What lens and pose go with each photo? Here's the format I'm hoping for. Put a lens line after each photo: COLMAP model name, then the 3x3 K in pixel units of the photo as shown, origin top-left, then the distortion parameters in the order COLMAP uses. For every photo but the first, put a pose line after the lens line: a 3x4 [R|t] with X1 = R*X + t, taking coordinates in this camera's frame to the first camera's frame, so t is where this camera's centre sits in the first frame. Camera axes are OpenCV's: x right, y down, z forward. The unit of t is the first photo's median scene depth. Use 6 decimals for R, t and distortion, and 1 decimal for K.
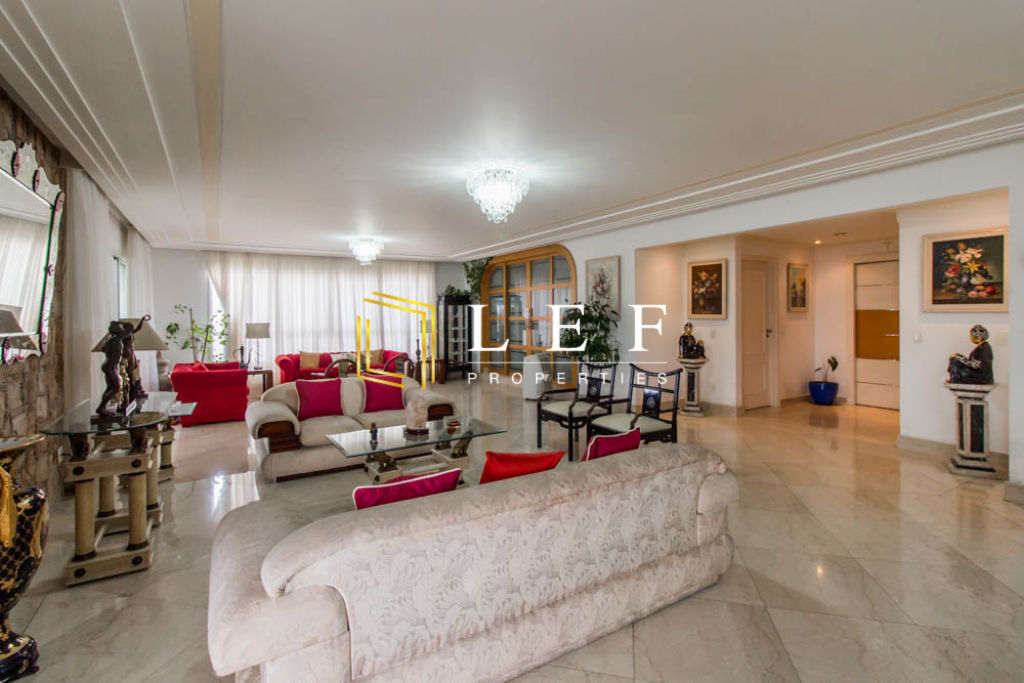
lens RADIAL K [[479.8, 0, 519.2], [0, 479.8, 321.4], [0, 0, 1]] dist [-0.003740, -0.000406]
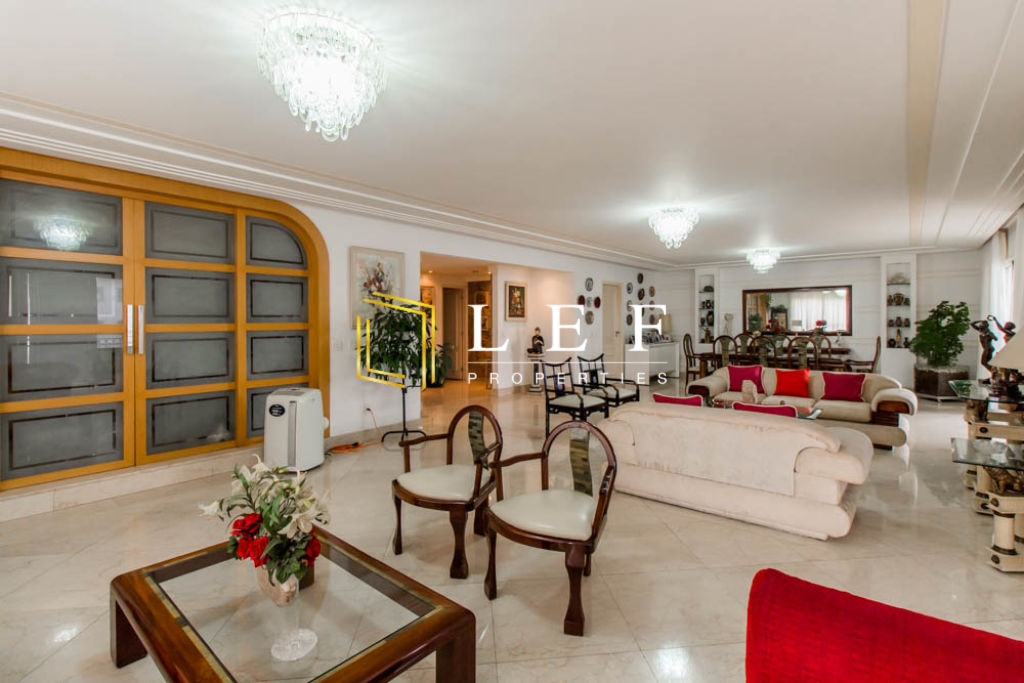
lens RADIAL K [[479.8, 0, 514.2], [0, 479.8, 321.4], [0, 0, 1]] dist [-0.003740, -0.000406]
pose [[-0.301360, 0.003754, 0.953503, -0.674855], [0.008403, 0.999964, -0.001281, -0.010688], [-0.953473, 0.007627, -0.301381, 1.056283]]
